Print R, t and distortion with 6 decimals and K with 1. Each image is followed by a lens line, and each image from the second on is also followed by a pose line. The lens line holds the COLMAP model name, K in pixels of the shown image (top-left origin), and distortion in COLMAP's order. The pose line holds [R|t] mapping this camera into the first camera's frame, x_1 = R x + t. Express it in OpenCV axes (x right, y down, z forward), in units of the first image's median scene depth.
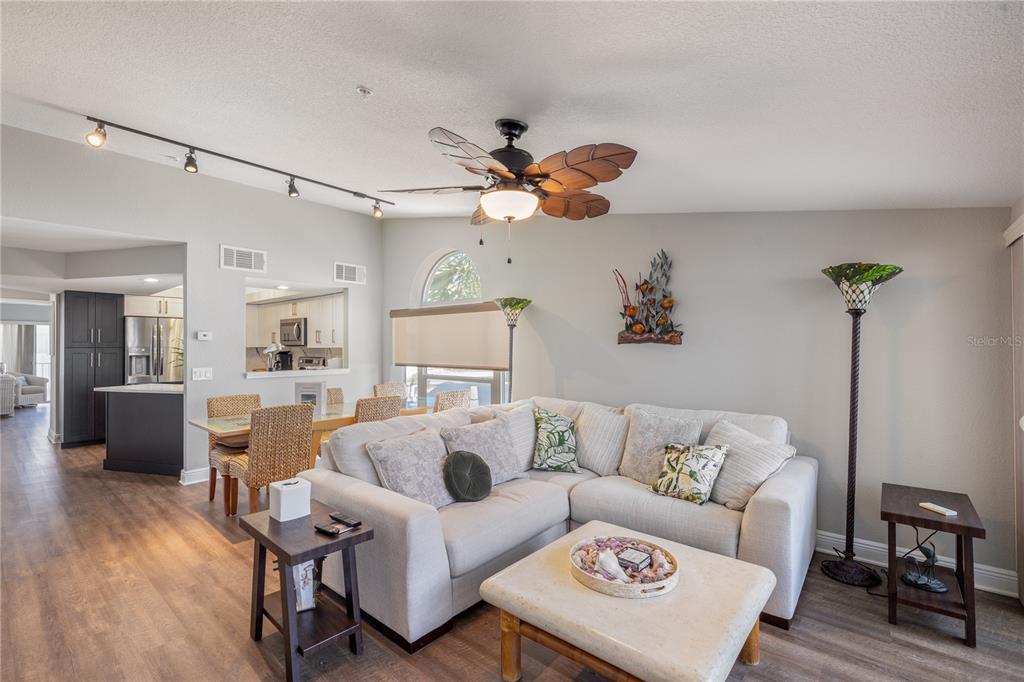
lens RADIAL K [[453.6, 0, 518.4], [0, 453.6, 345.0], [0, 0, 1]] dist [-0.001785, -0.000103]
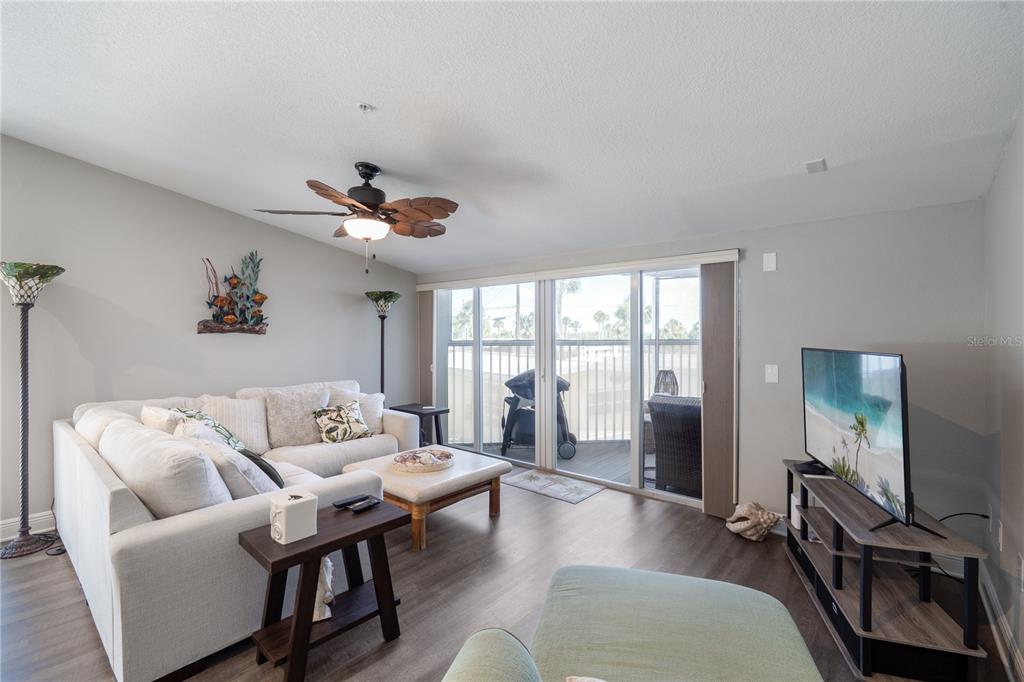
lens RADIAL K [[434.2, 0, 509.1], [0, 434.2, 337.0], [0, 0, 1]] dist [-0.000826, -0.000016]
pose [[0.002693, -0.001141, 0.999996, -0.769087], [0.002562, 0.999996, 0.001134, 0.005816], [-0.999993, 0.002559, 0.002696, 0.359895]]
